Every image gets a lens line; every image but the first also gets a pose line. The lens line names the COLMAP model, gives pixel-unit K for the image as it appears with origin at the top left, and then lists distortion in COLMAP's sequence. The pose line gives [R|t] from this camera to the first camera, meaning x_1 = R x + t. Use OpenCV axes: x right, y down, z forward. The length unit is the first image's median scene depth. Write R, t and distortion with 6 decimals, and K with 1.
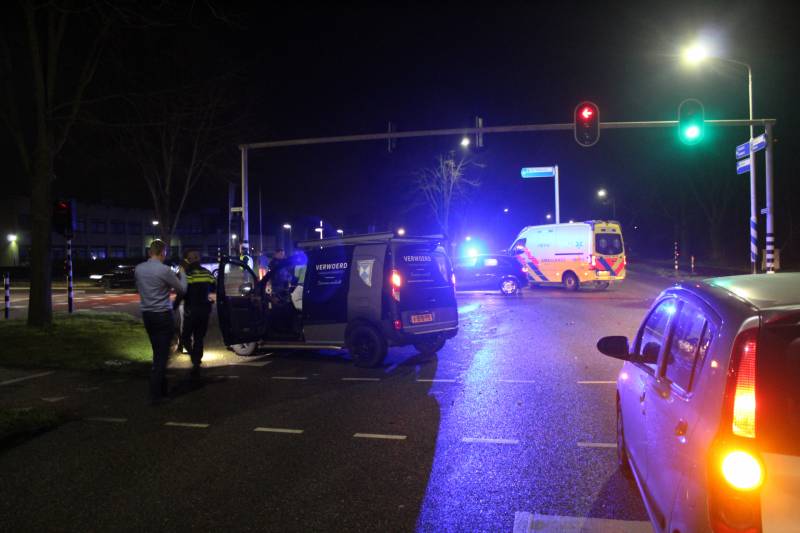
lens RADIAL K [[697.9, 0, 368.4], [0, 697.9, 270.4], [0, 0, 1]] dist [-0.157131, 0.228389]
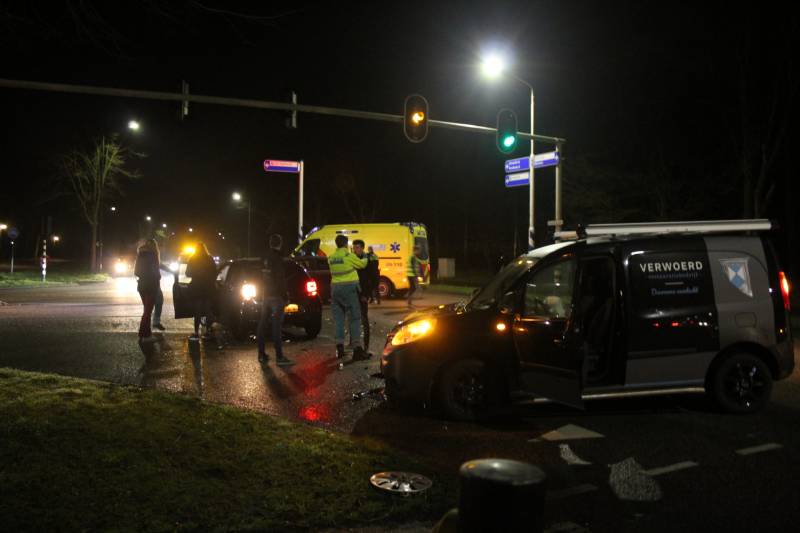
lens RADIAL K [[697.9, 0, 368.4], [0, 697.9, 270.4], [0, 0, 1]] dist [-0.157131, 0.228389]
pose [[0.782329, 0.014863, 0.622688, -0.306072], [-0.009338, 0.999883, -0.012134, 0.003767], [-0.622795, 0.003678, 0.782376, 0.307545]]
